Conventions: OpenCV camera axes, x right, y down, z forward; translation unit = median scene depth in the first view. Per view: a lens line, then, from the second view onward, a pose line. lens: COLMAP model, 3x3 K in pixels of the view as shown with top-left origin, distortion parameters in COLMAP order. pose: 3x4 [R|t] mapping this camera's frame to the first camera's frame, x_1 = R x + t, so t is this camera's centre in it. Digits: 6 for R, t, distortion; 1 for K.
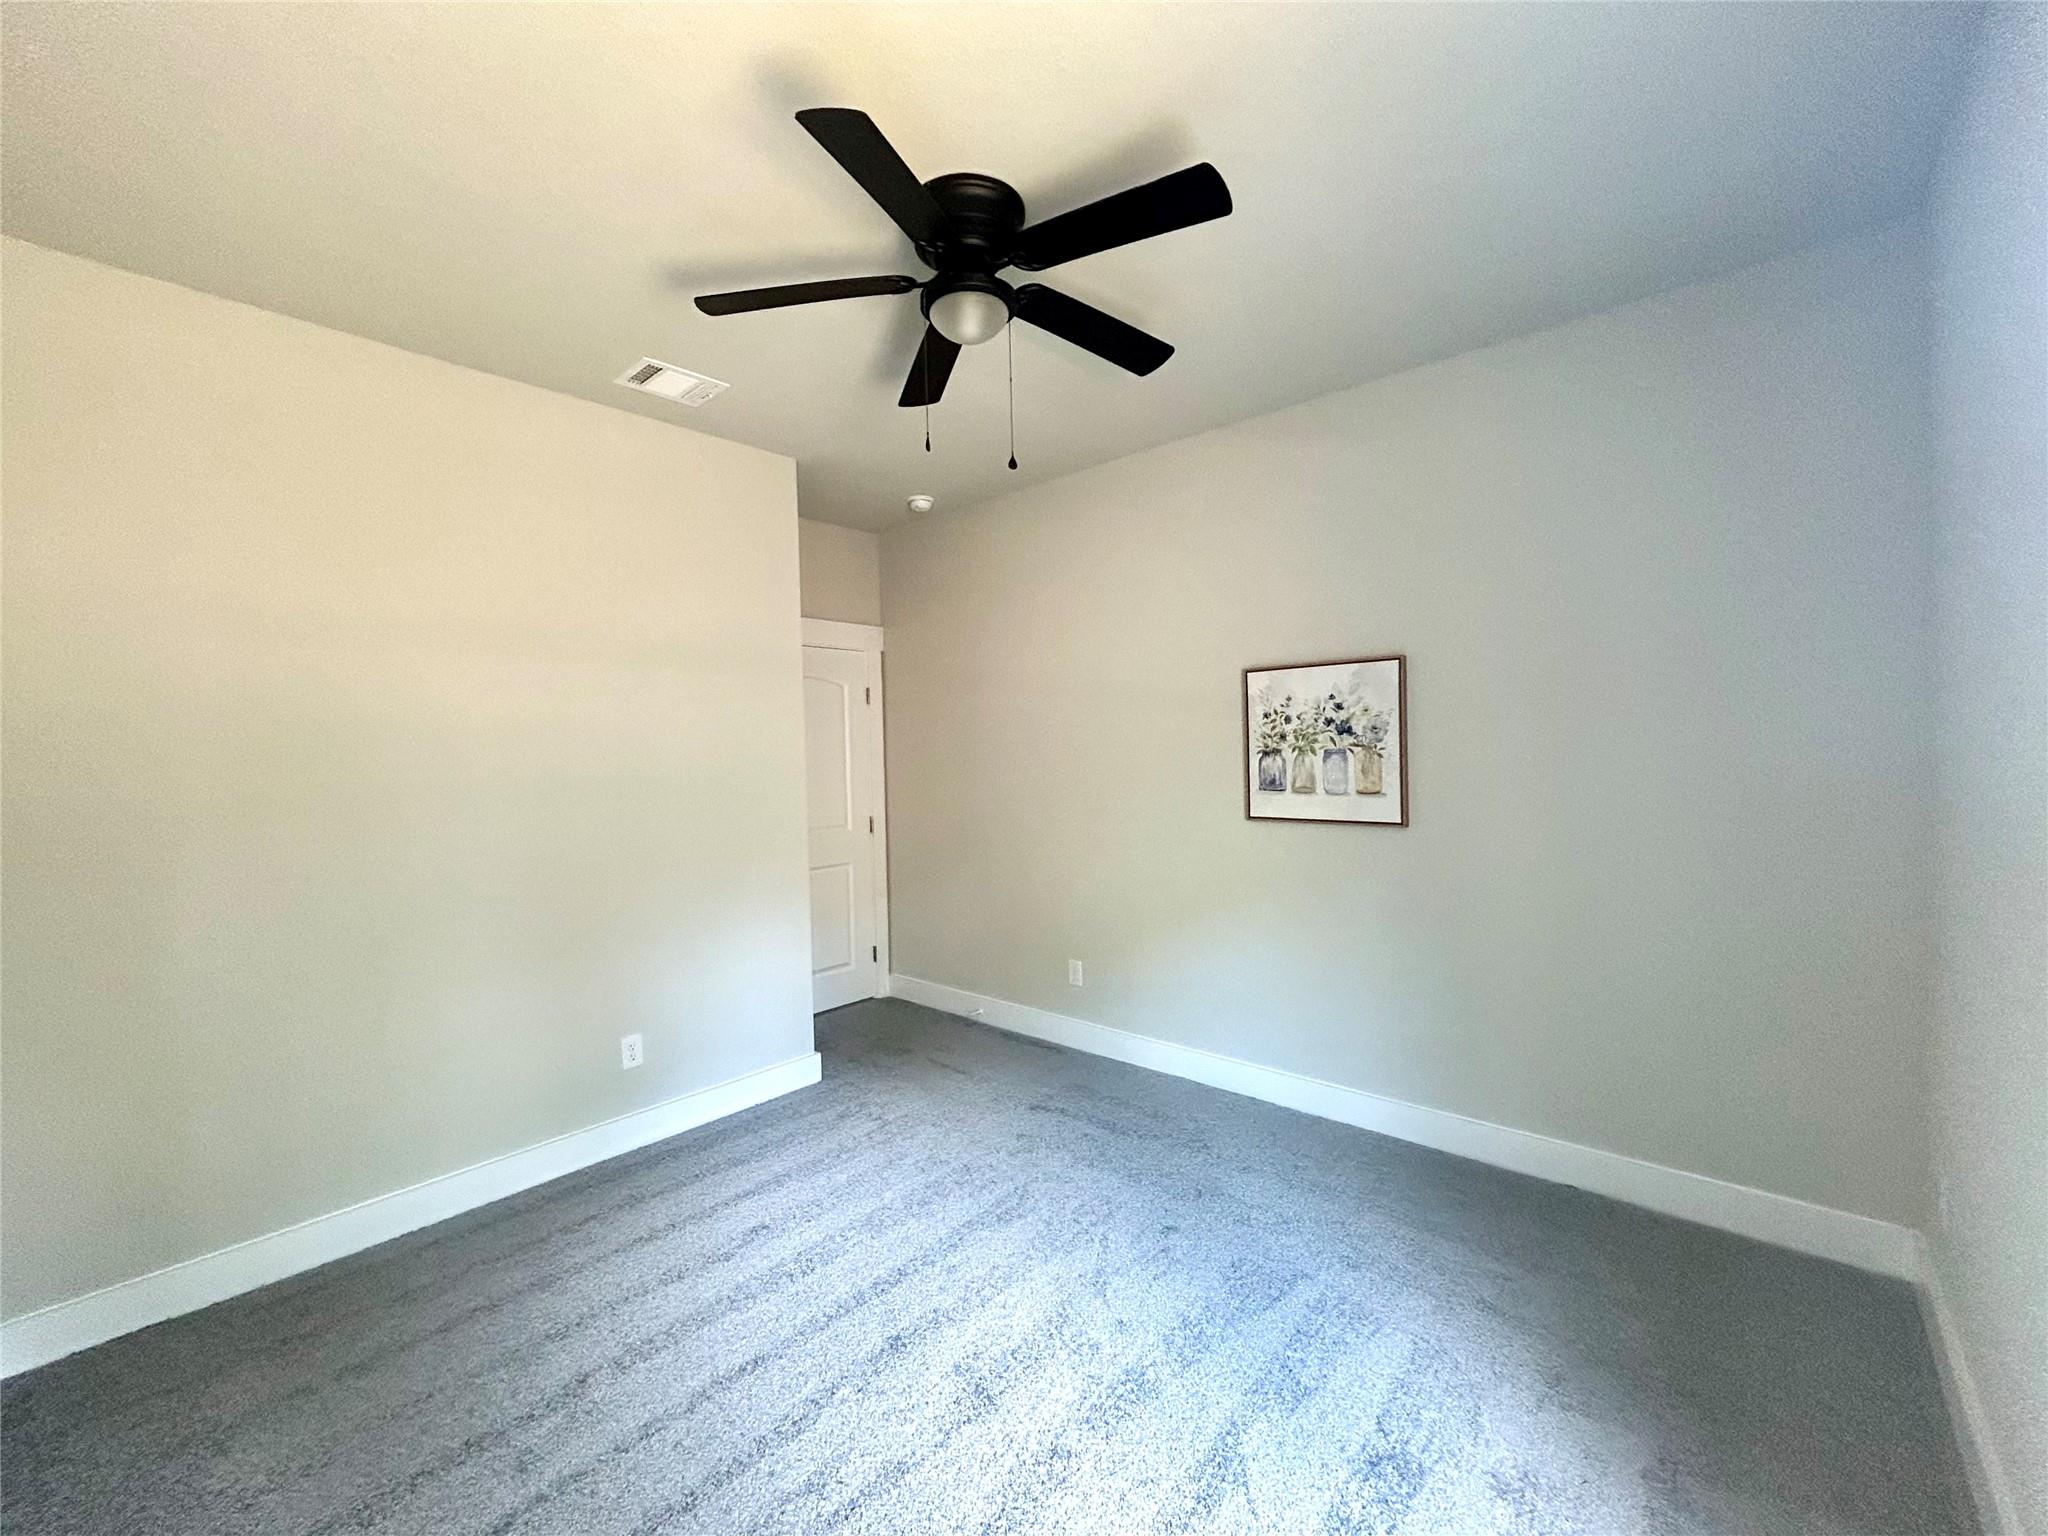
lens RADIAL K [[831.8, 0, 1024.0], [0, 831.8, 768.0], [0, 0, 1]] dist [0.000413, 0.000160]
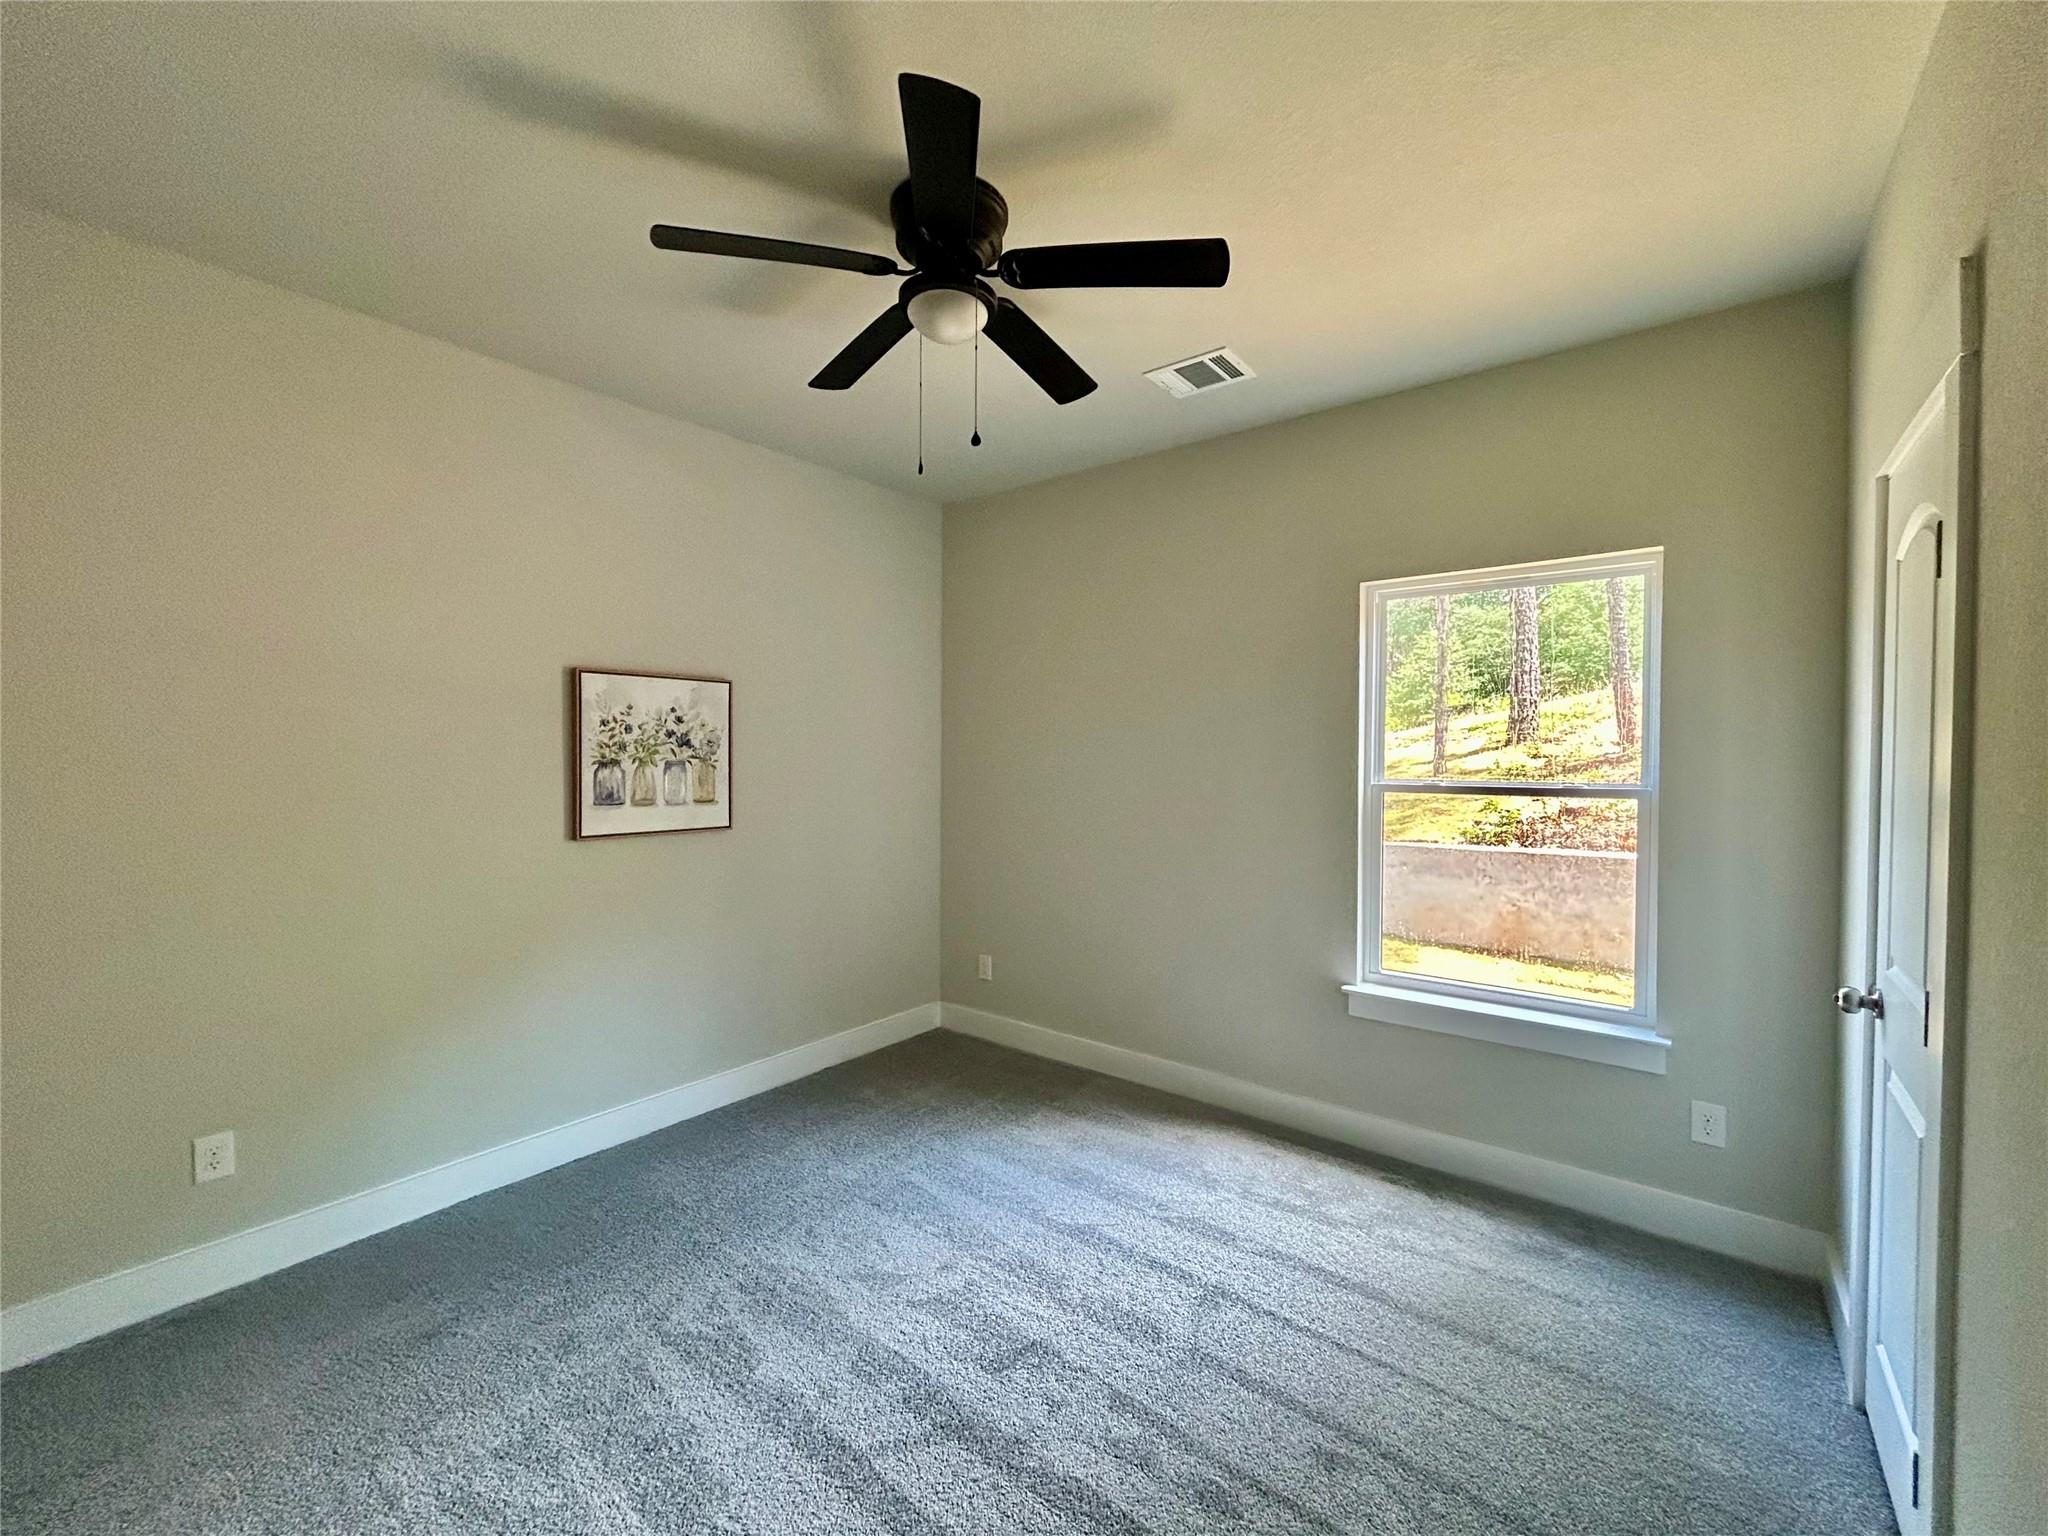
lens RADIAL K [[831.8, 0, 1024.0], [0, 831.8, 768.0], [0, 0, 1]] dist [0.000413, 0.000160]
pose [[-0.051711, 0.004733, 0.998651, -0.674913], [0.019048, 0.999812, -0.003752, -0.001613], [-0.998480, 0.018828, -0.051791, 0.620694]]
